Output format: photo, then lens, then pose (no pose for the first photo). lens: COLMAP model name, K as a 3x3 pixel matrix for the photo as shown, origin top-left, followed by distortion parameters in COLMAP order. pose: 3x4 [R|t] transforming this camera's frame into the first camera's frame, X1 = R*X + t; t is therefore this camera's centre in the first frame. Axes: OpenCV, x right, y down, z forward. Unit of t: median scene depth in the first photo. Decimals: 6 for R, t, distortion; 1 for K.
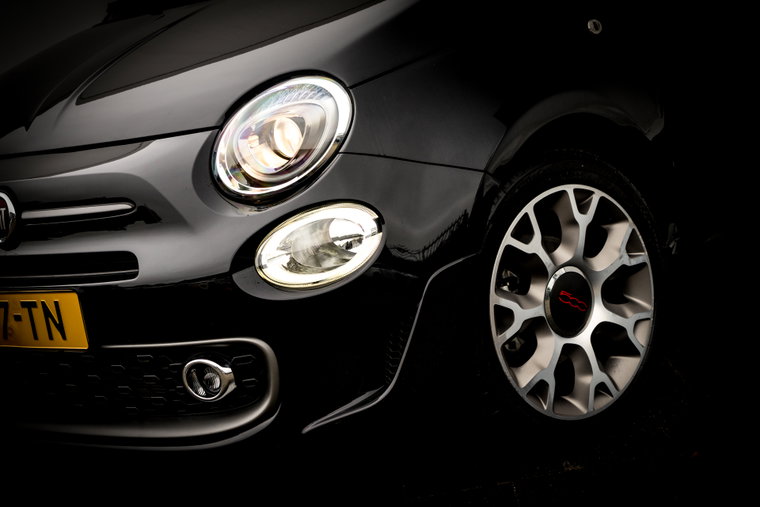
lens RADIAL K [[1348.6, 0, 383.7], [0, 1348.6, 250.3], [0, 0, 1]] dist [0.014536, 0.000000]
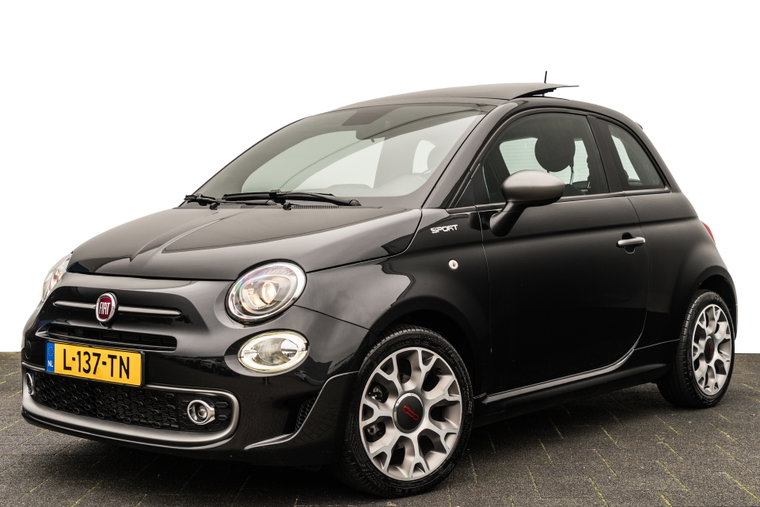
lens RADIAL K [[1158.4, 0, 378.7], [0, 1158.4, 251.2], [0, 0, 1]] dist [0.169273, 0.000000]
pose [[0.982102, 0.186525, -0.026144, 0.108723], [-0.188348, 0.972889, -0.134211, 0.048500], [0.000401, 0.136733, 0.990608, -0.607207]]
